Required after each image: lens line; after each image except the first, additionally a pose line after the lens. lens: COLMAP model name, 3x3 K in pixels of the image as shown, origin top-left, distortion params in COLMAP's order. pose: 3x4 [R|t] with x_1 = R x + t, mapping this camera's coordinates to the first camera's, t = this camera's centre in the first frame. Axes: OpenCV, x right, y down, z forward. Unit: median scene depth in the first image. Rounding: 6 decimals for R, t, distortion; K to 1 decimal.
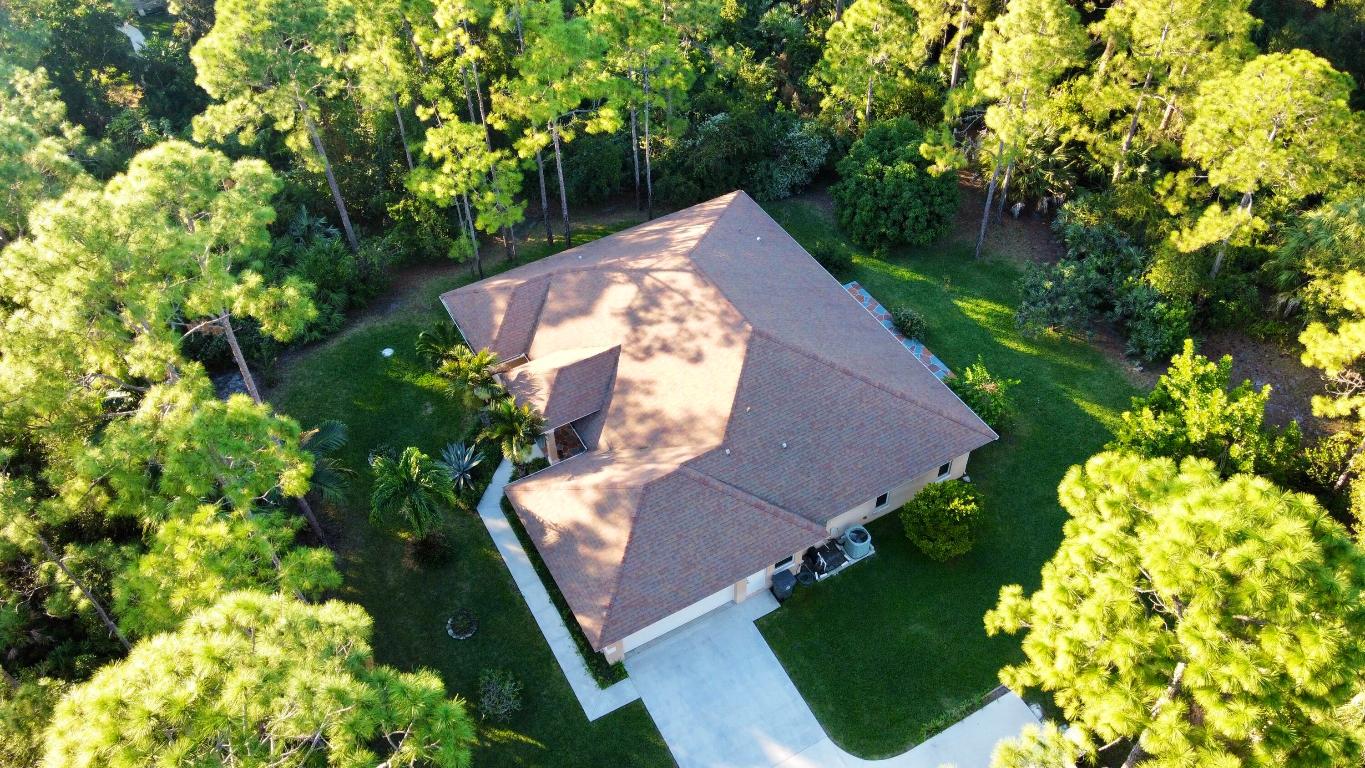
lens RADIAL K [[1065.6, 0, 682.5], [0, 1065.6, 384.0], [0, 0, 1]] dist [0.000596, 0.004306]
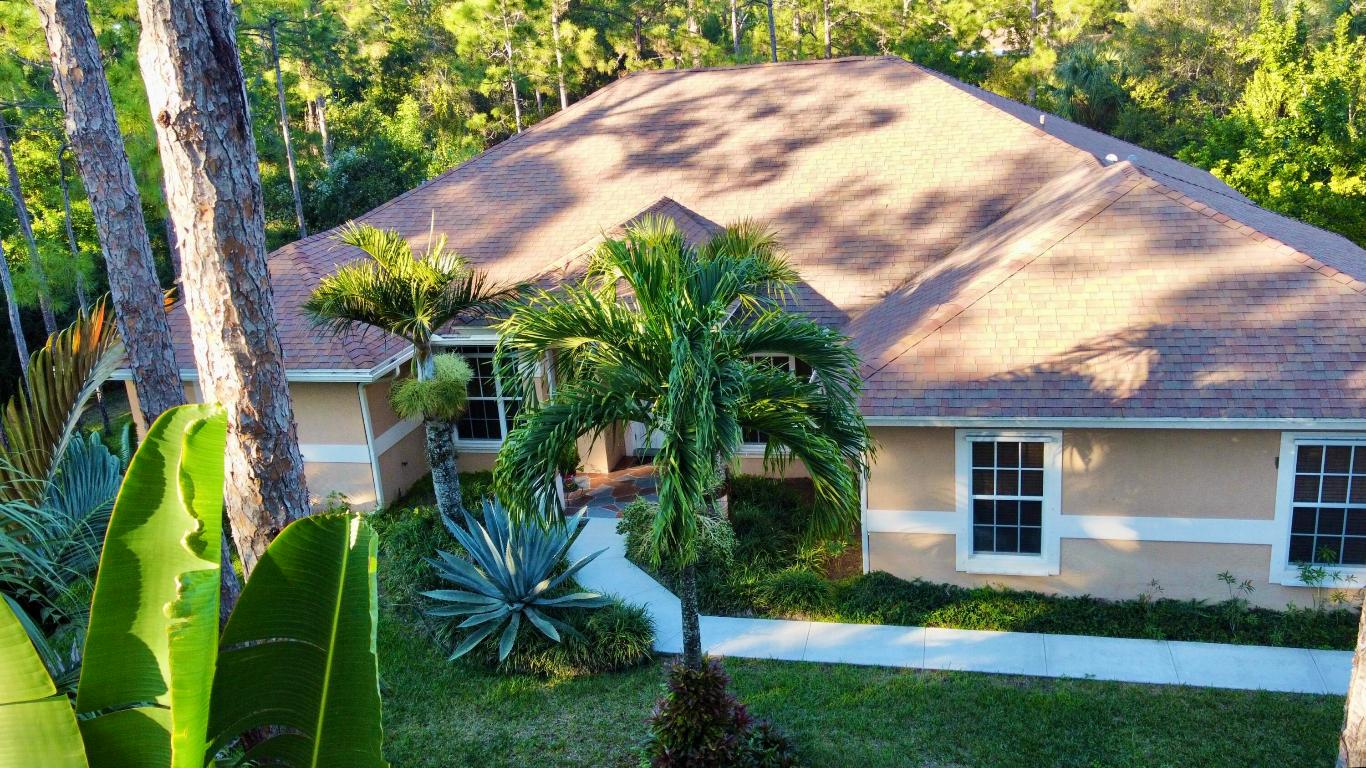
lens RADIAL K [[1115.4, 0, 683.0], [0, 1115.4, 384.0], [0, 0, 1]] dist [-0.002134, 0.000739]
pose [[0.662385, -0.209225, 0.719355, -0.432505], [0.524505, 0.815129, -0.245885, 0.148736], [-0.534922, 0.540176, 0.649668, 0.806312]]
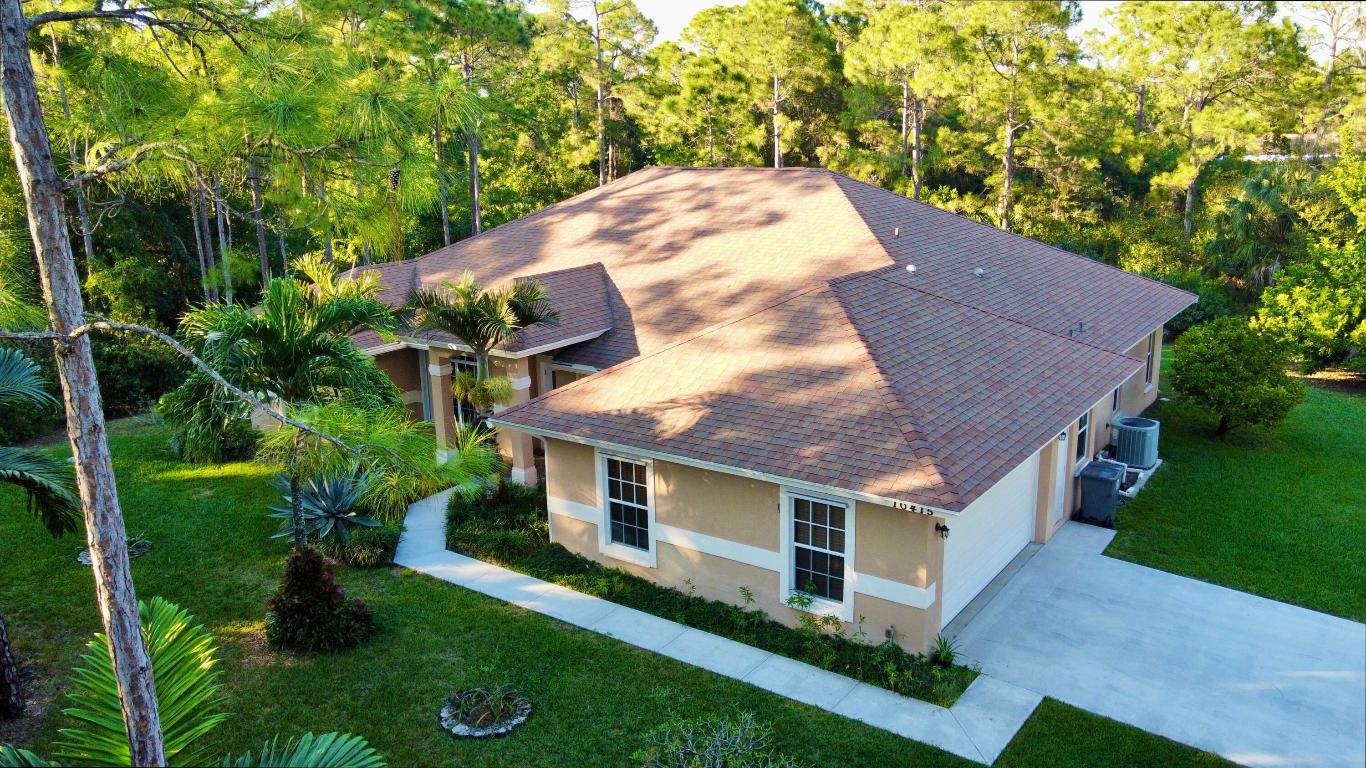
lens RADIAL K [[1066.3, 0, 683.0], [0, 1066.3, 384.0], [0, 0, 1]] dist [0.000596, 0.004306]
pose [[0.898459, -0.060476, 0.434873, -0.297955], [0.266164, 0.862741, -0.429924, 0.299079], [-0.349183, 0.502016, 0.791234, 0.609484]]
